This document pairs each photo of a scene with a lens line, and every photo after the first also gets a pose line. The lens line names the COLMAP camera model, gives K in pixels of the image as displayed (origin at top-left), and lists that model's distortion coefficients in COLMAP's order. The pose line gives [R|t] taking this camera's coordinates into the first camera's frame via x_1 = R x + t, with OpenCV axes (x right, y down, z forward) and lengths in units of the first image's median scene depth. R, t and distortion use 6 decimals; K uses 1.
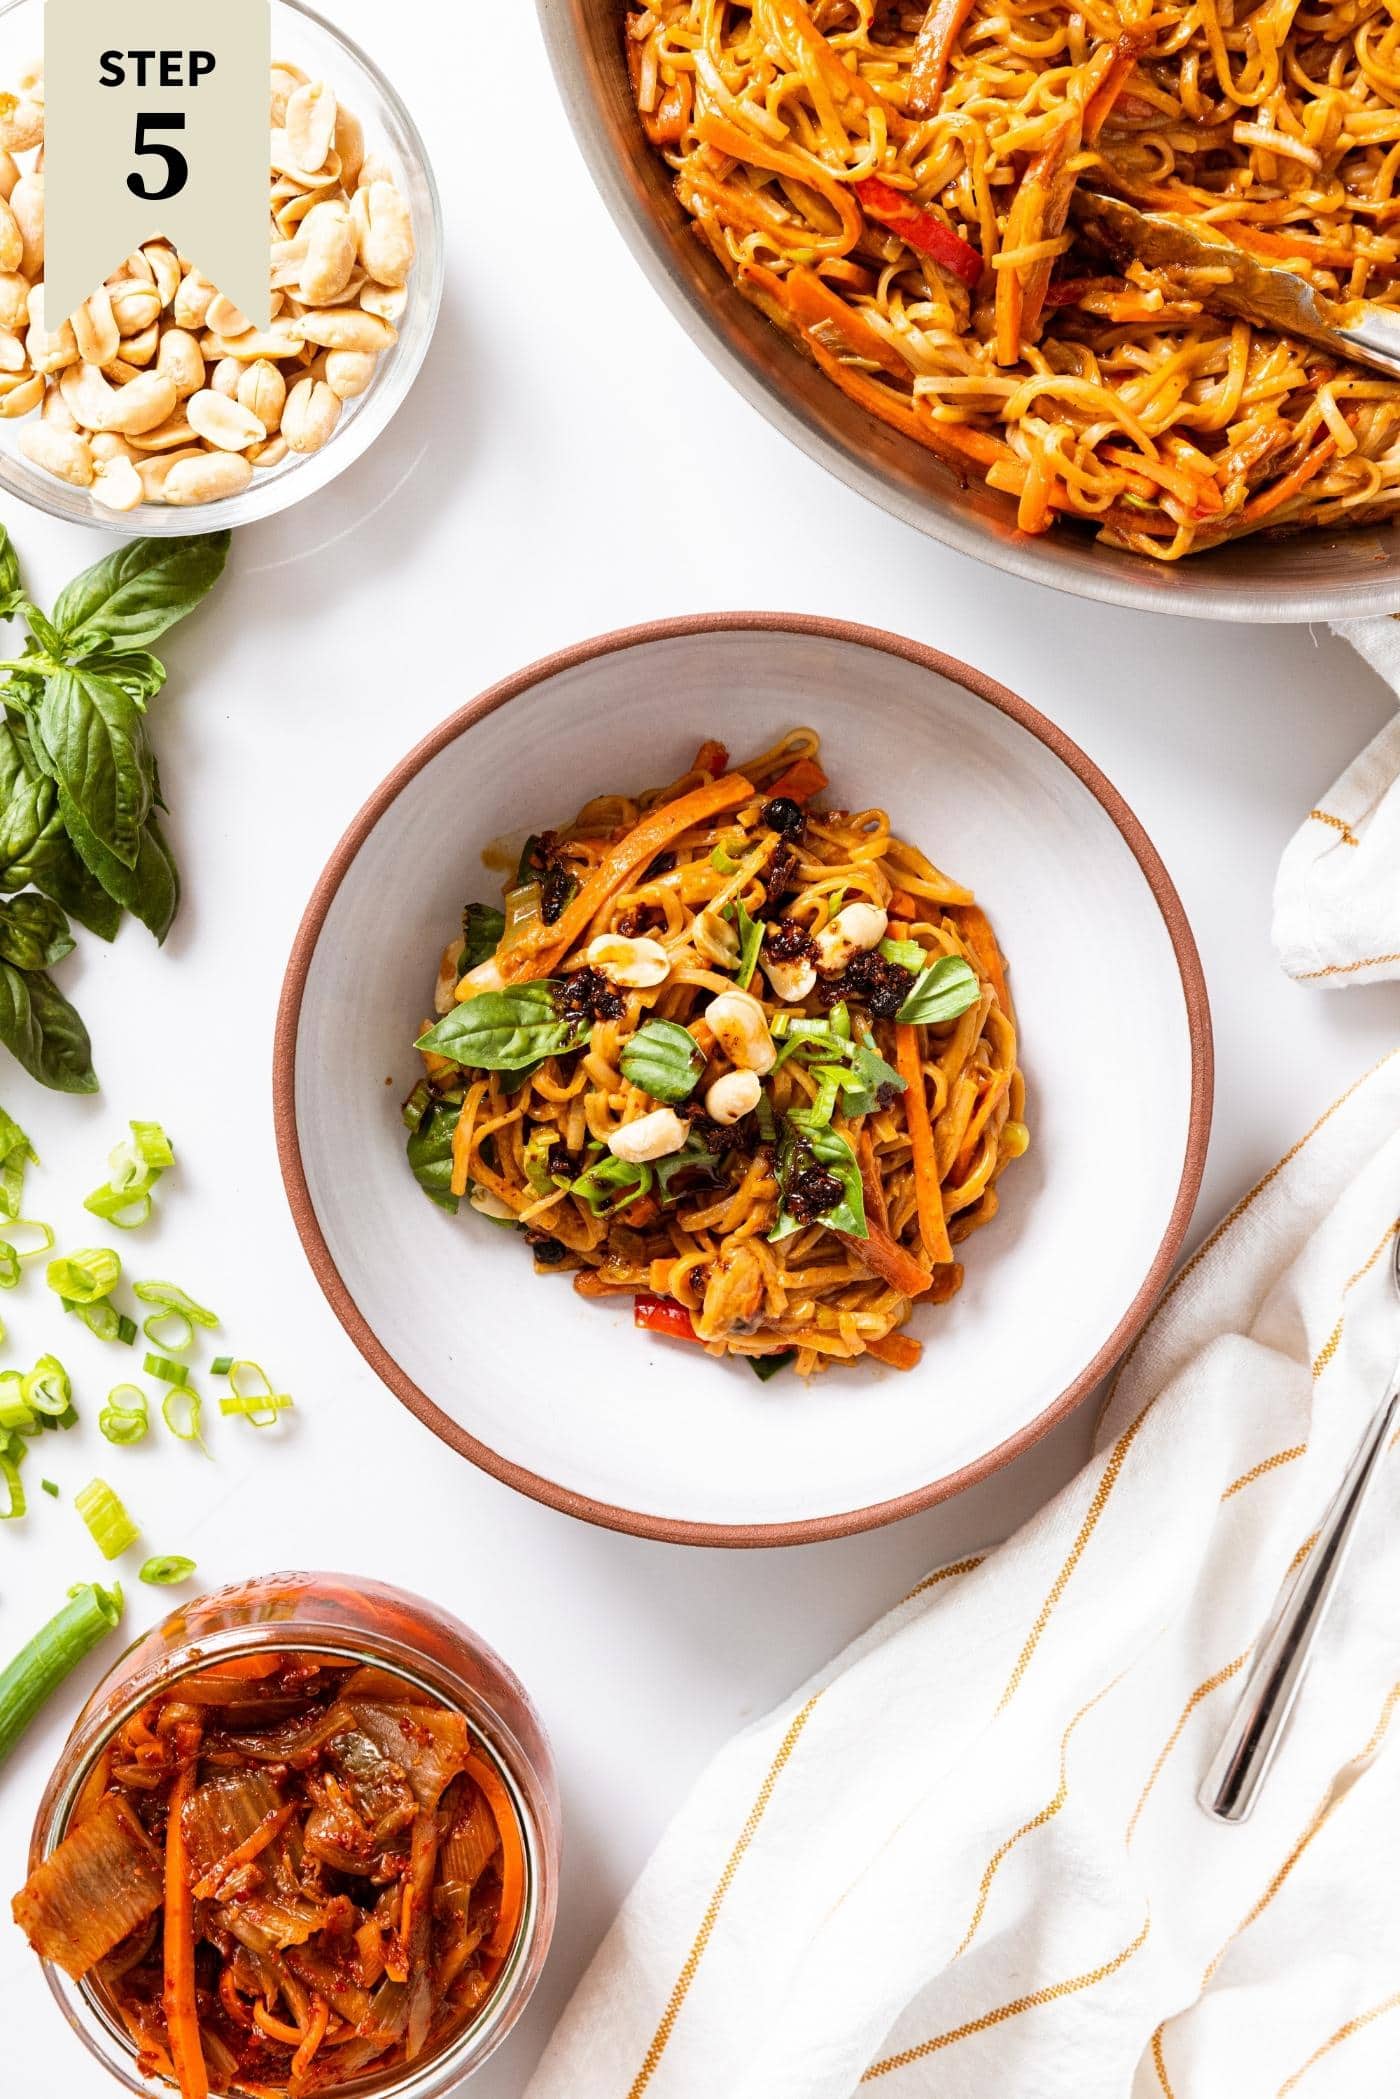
lens RADIAL K [[2941.3, 0, 700.0], [0, 2941.3, 1049.5], [0, 0, 1]] dist [-0.039720, -0.026767]
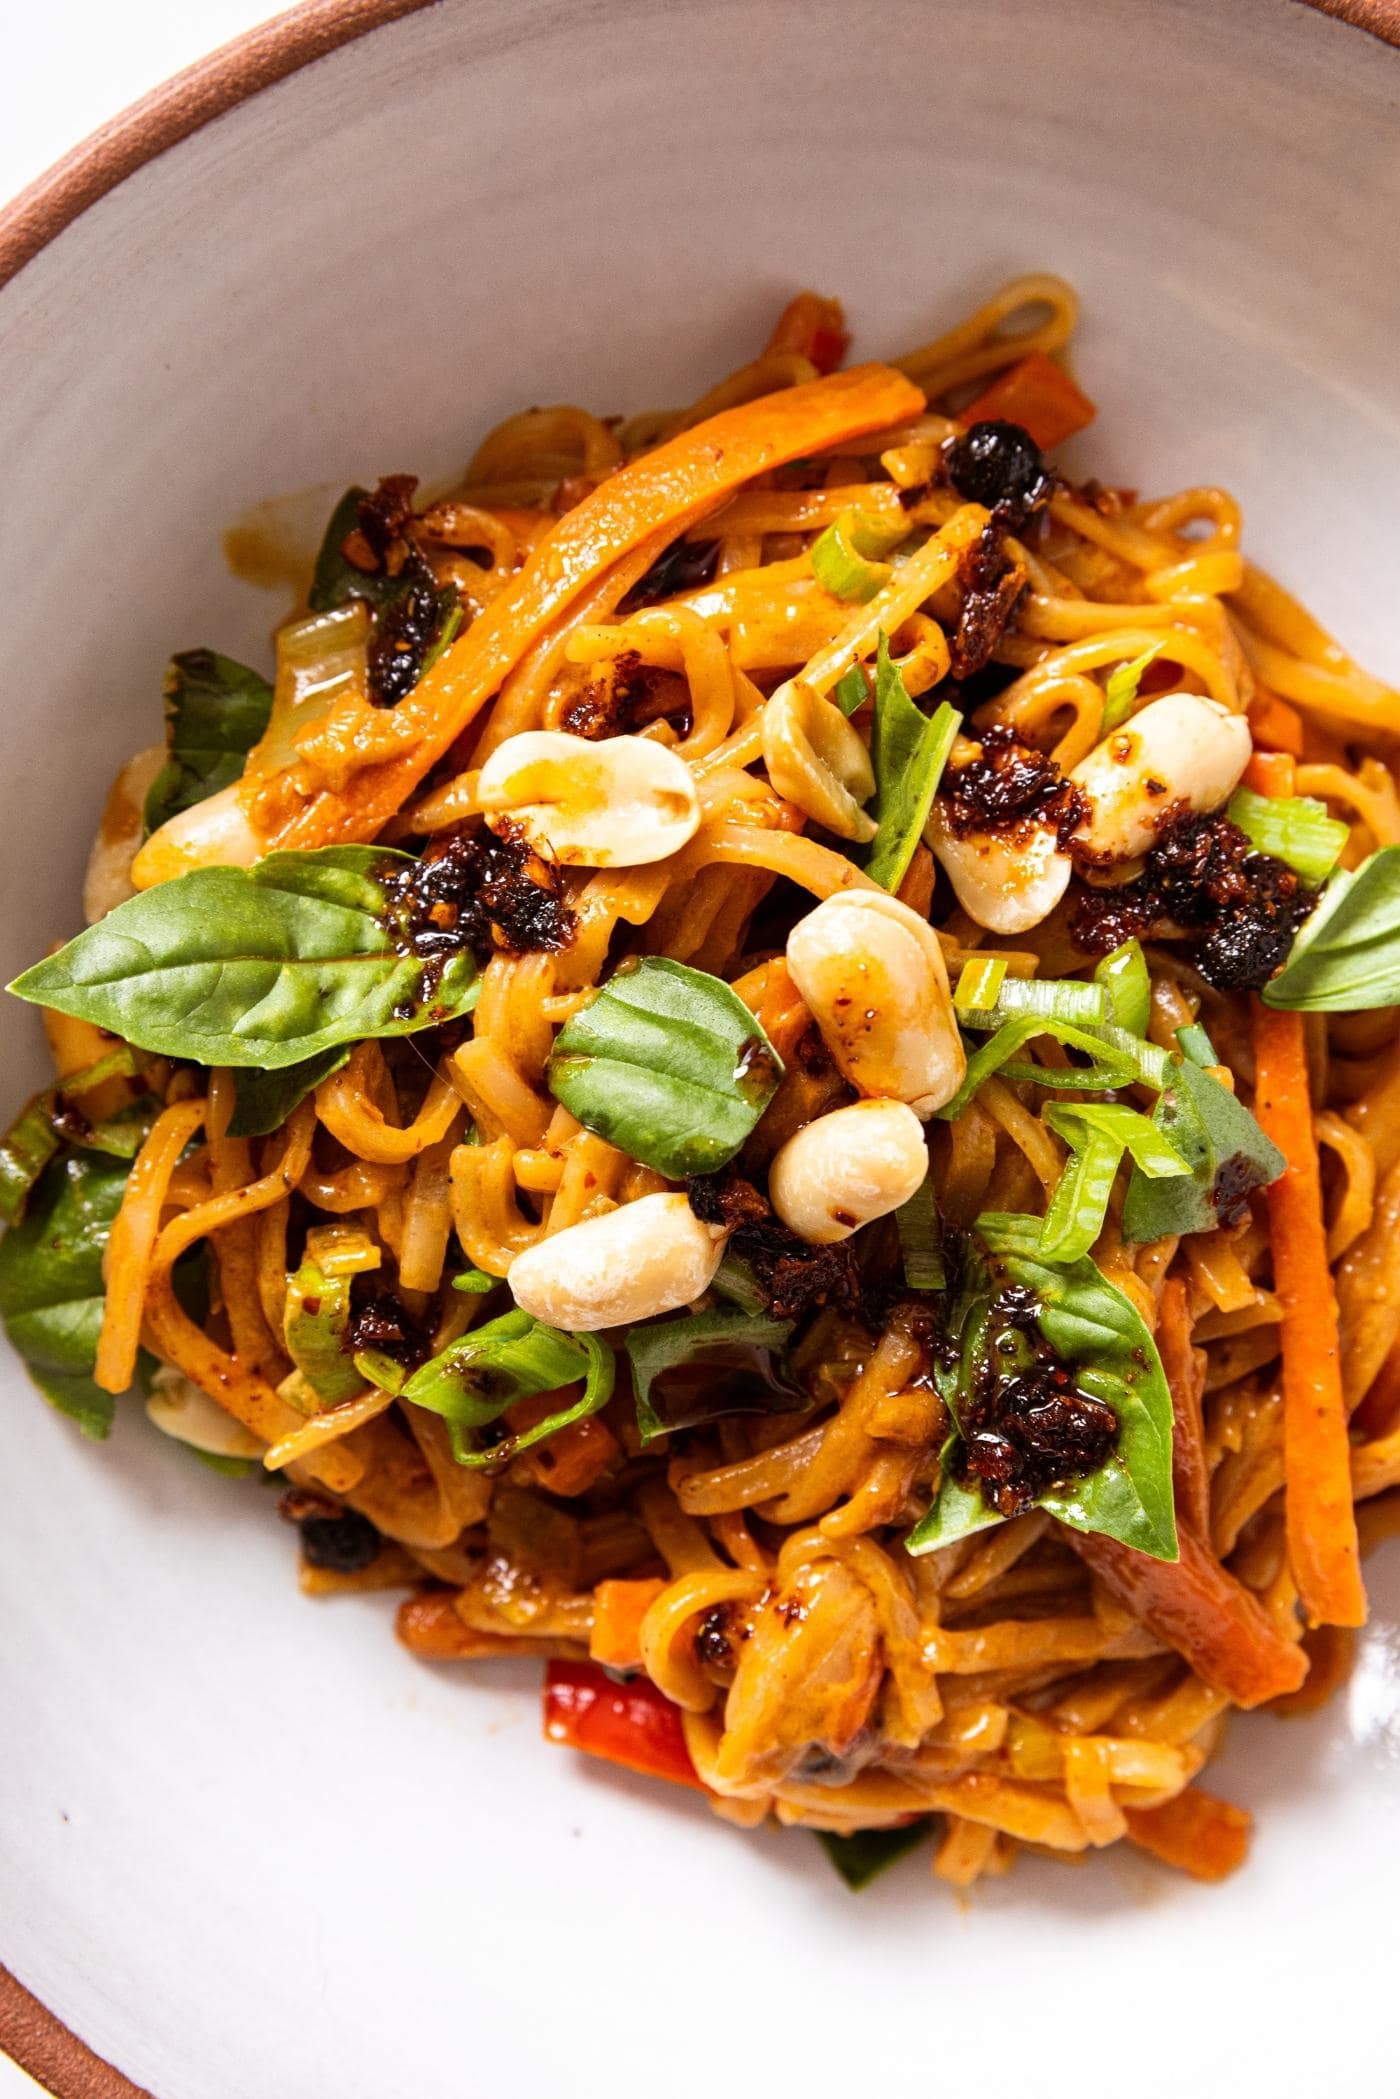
lens RADIAL K [[3112.0, 0, 658.1], [0, 3112.0, 1092.1], [0, 0, 1]] dist [-0.030693, 0.044174]
pose [[0.997847, 0.053784, 0.037519, -0.028174], [-0.052251, 0.997804, -0.040702, 0.023353], [-0.039625, 0.038654, 0.998467, 0.594873]]
